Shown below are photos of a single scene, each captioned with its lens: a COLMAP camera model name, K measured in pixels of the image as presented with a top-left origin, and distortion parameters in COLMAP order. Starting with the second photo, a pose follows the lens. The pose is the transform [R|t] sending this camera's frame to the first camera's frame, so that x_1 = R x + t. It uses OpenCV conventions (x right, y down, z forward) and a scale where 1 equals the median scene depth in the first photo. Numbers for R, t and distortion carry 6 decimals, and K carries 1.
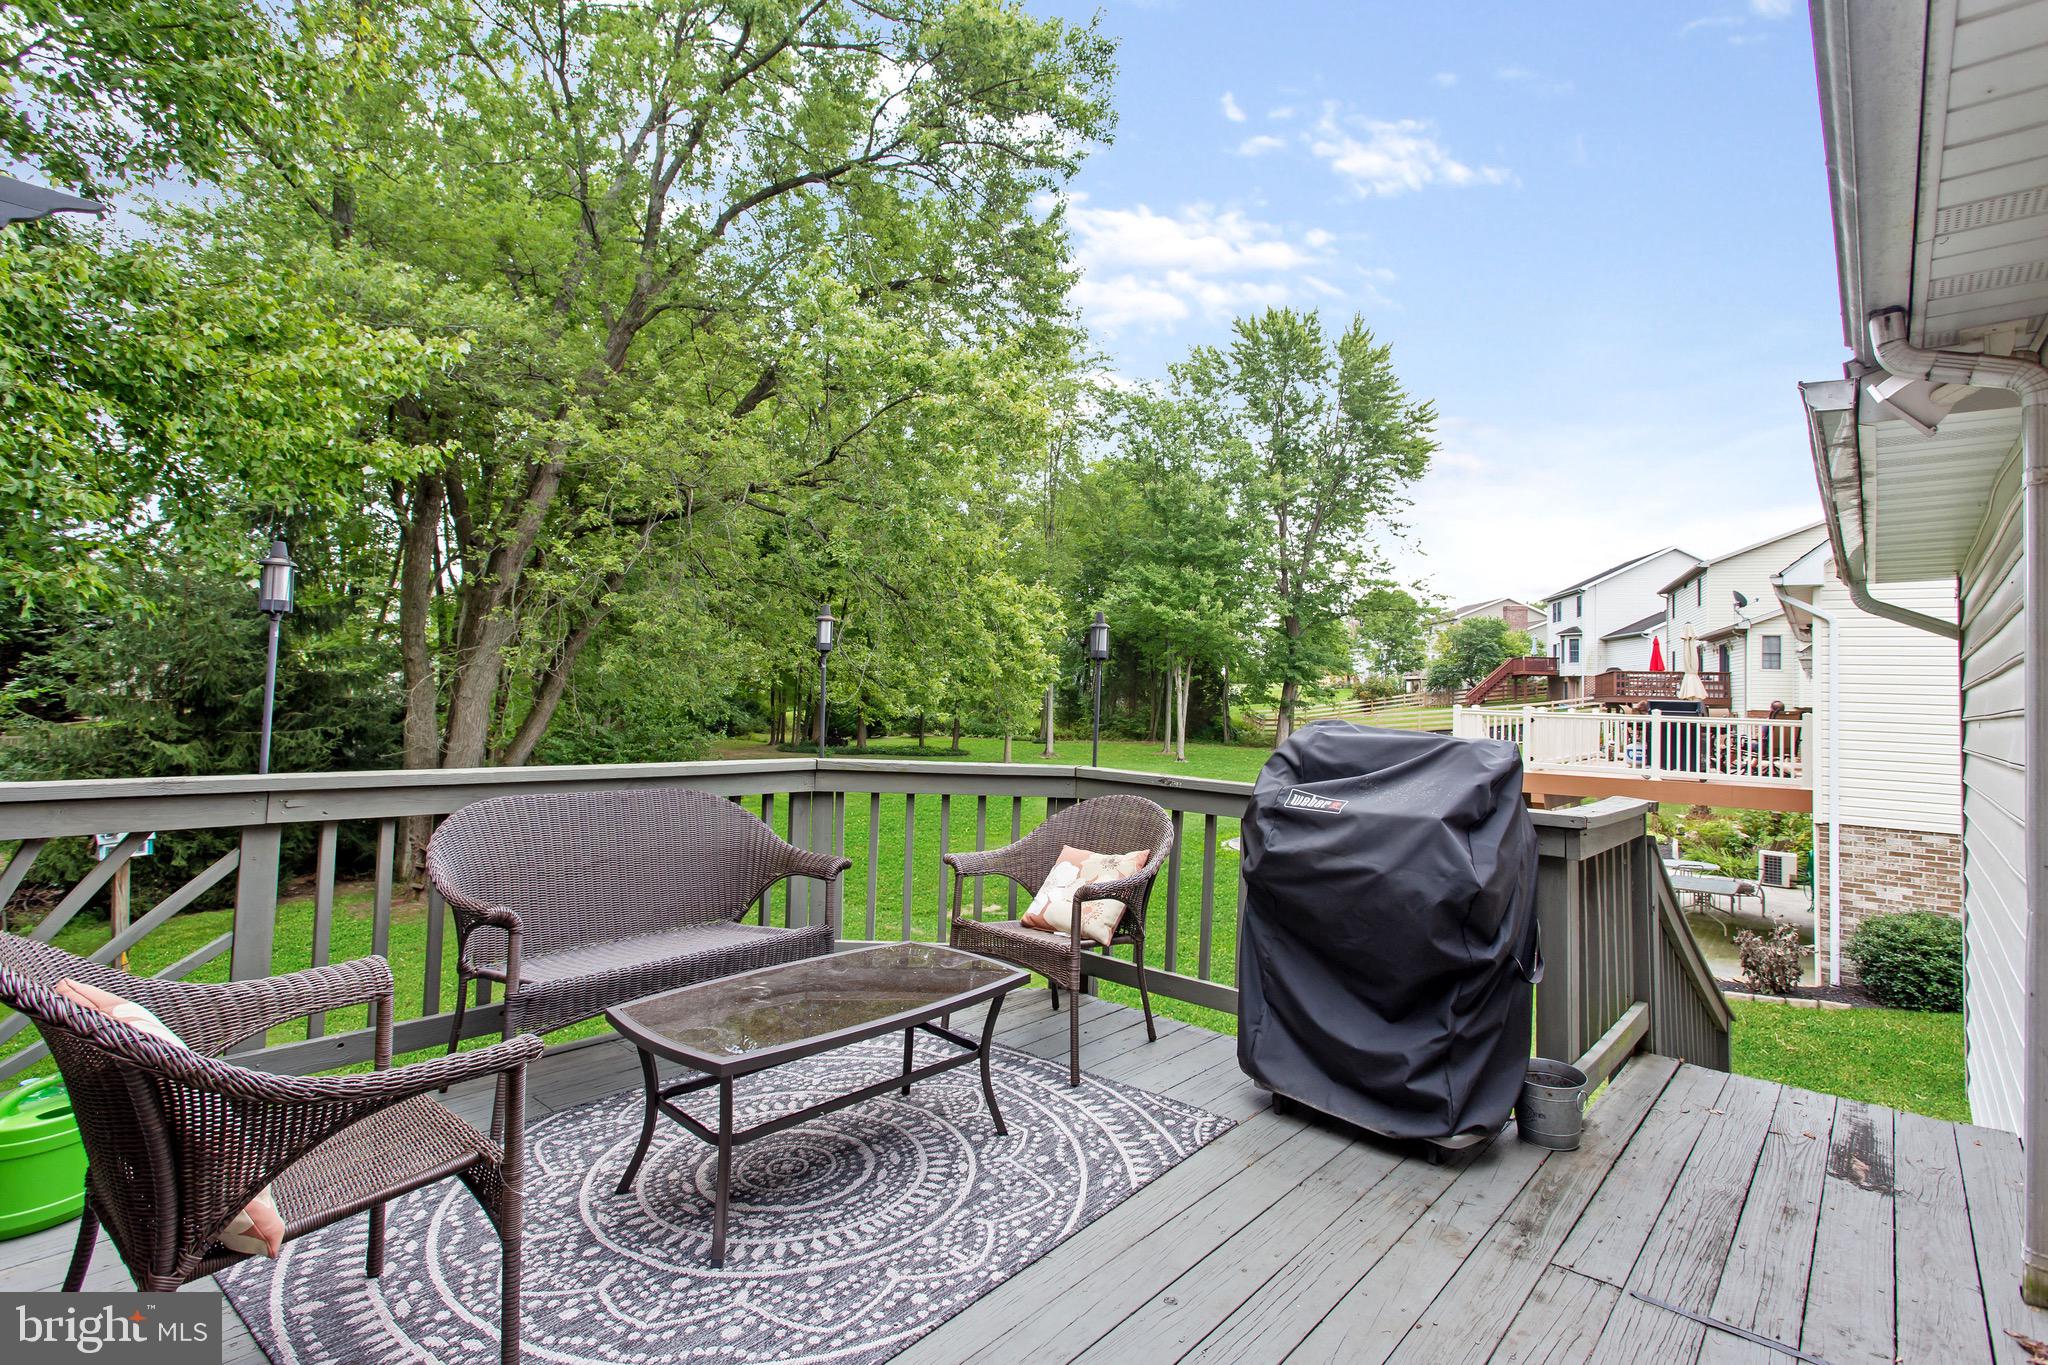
lens RADIAL K [[979.4, 0, 1027.6], [0, 979.4, 626.3], [0, 0, 1]] dist [-0.000808, 0.000314]
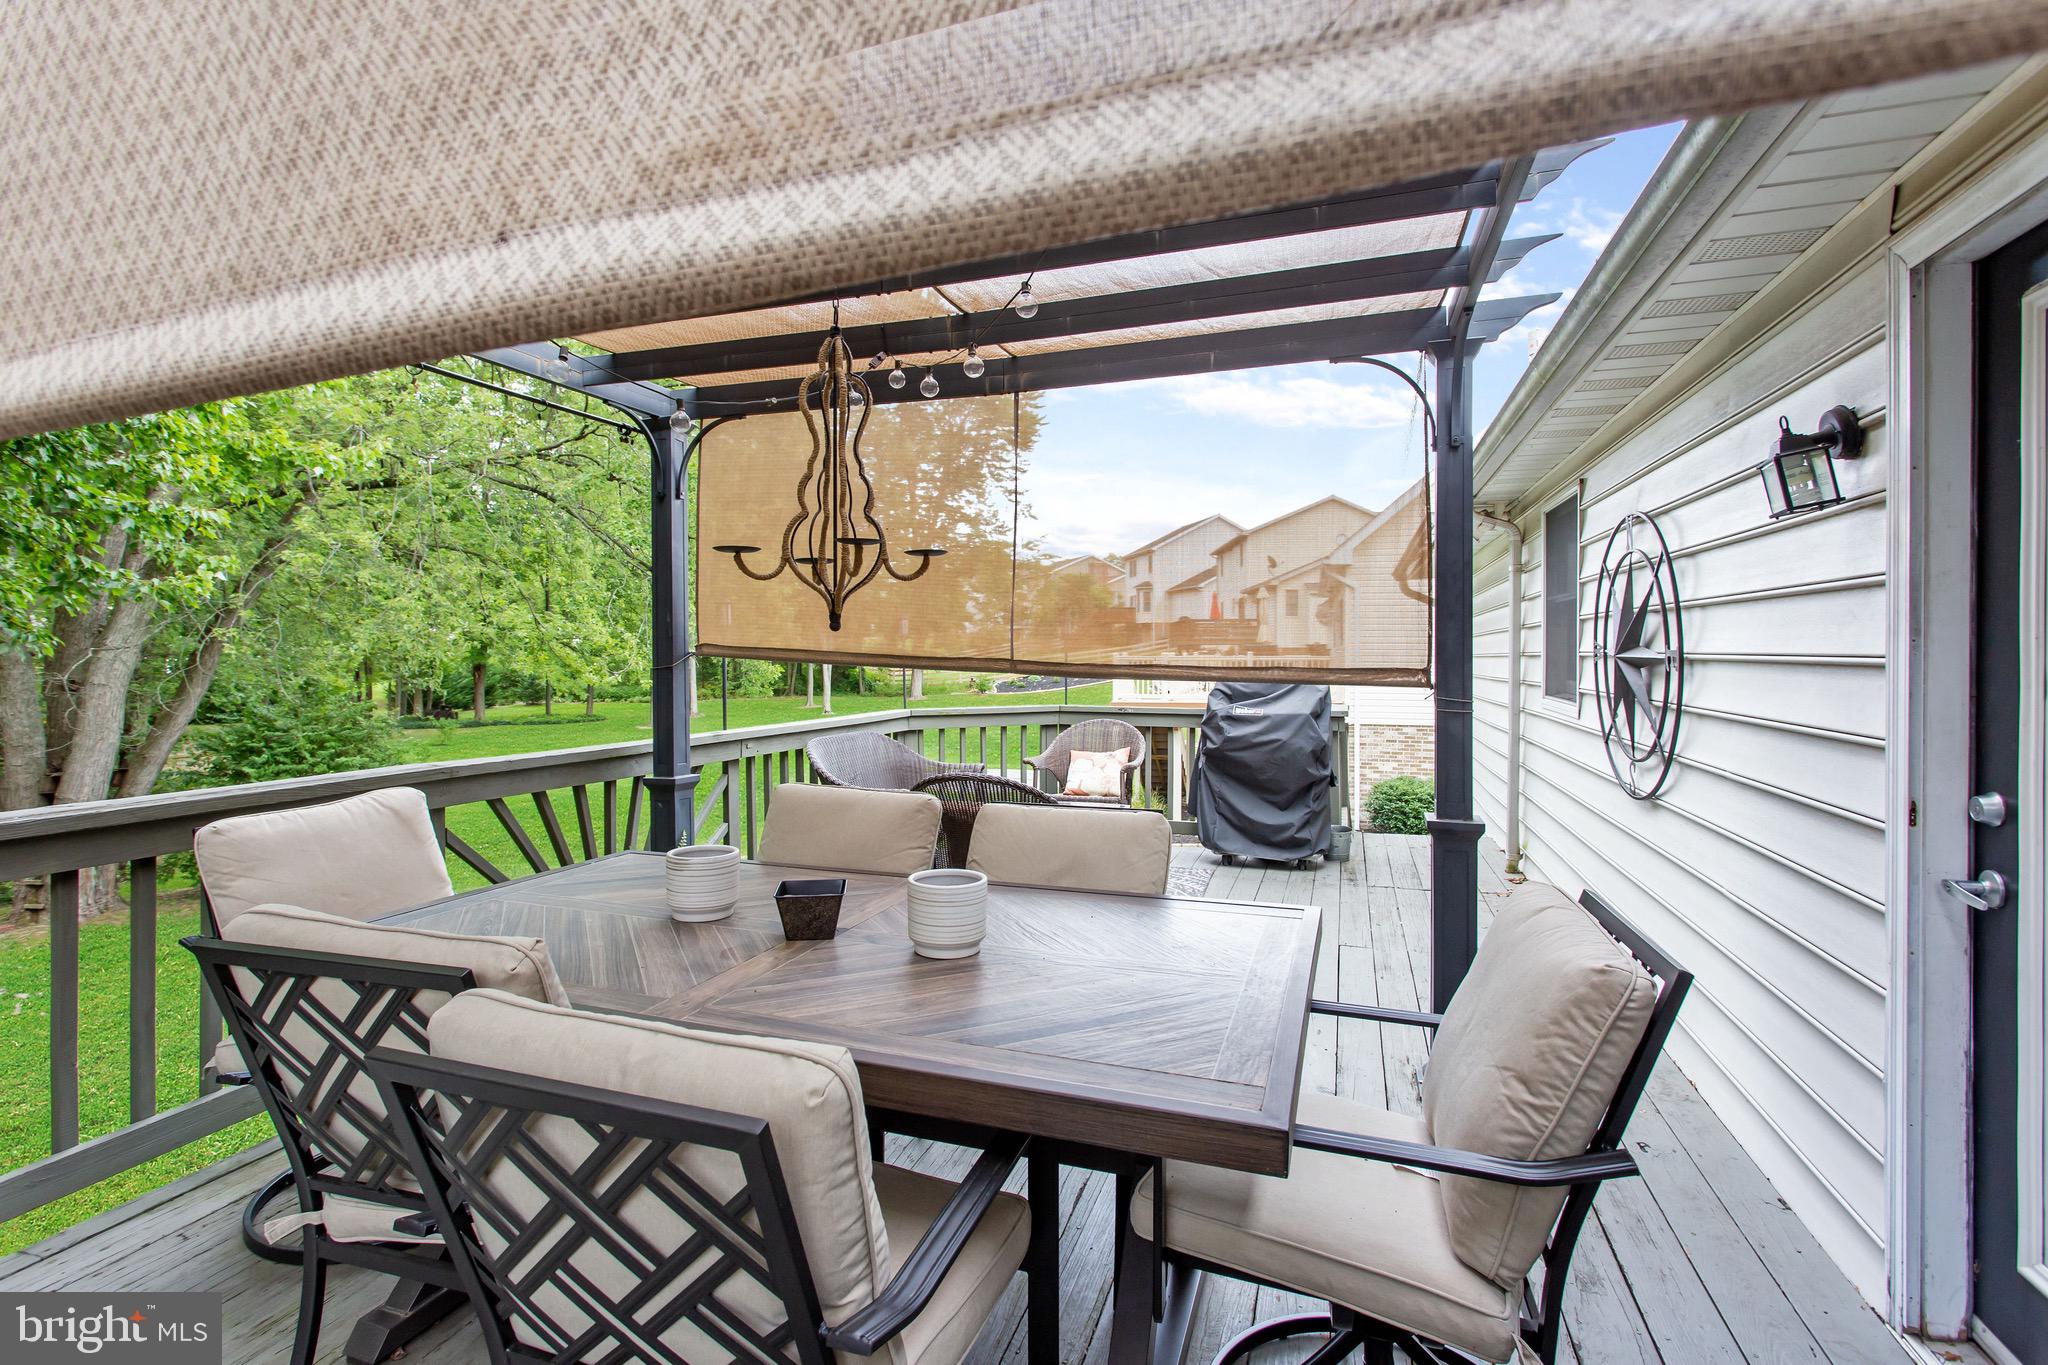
lens RADIAL K [[979.4, 0, 1027.6], [0, 979.4, 626.3], [0, 0, 1]] dist [-0.000808, 0.000314]
pose [[0.918050, -0.023693, 0.395756, -0.081999], [0.004412, 0.998761, 0.049560, -0.008829], [-0.396440, -0.043752, 0.917017, -0.060551]]
